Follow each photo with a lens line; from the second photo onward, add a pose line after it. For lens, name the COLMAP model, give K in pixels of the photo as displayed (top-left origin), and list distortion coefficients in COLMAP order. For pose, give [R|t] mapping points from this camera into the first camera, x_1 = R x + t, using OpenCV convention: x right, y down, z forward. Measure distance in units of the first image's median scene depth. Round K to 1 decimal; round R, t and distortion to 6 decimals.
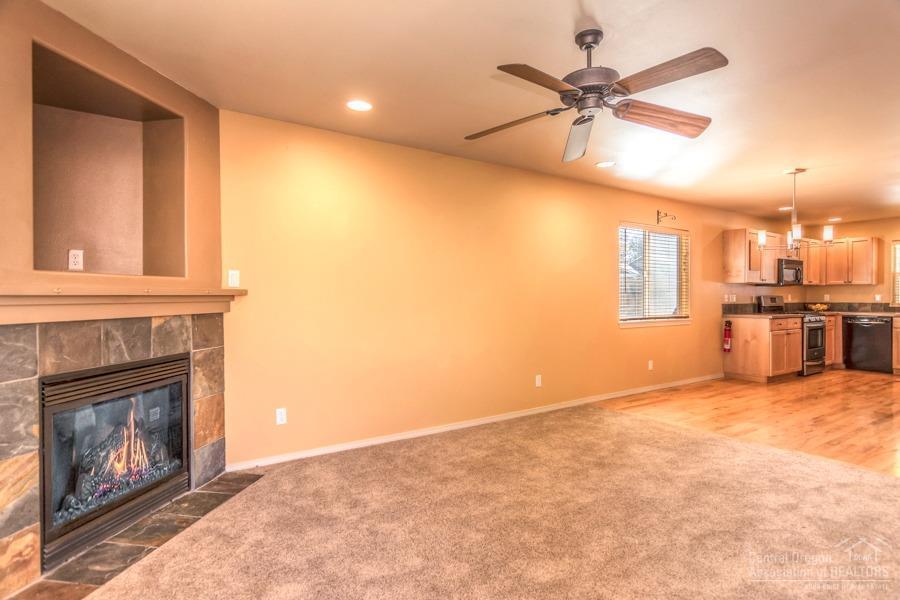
lens RADIAL K [[476.3, 0, 447.6], [0, 476.3, 296.1], [0, 0, 1]] dist [-0.003367, 0.001469]
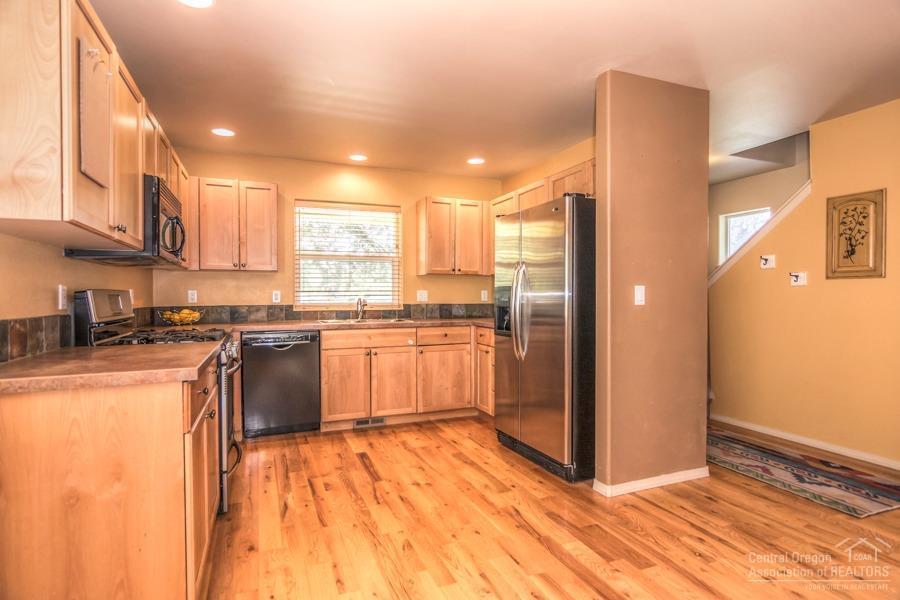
lens RADIAL K [[476.3, 0, 455.5], [0, 476.3, 302.1], [0, 0, 1]] dist [-0.003367, 0.001469]
pose [[0.196980, -0.012753, 0.980325, 0.396692], [0.007834, 0.999904, 0.011433, 0.005776], [-0.980376, 0.005427, 0.197061, 0.689904]]
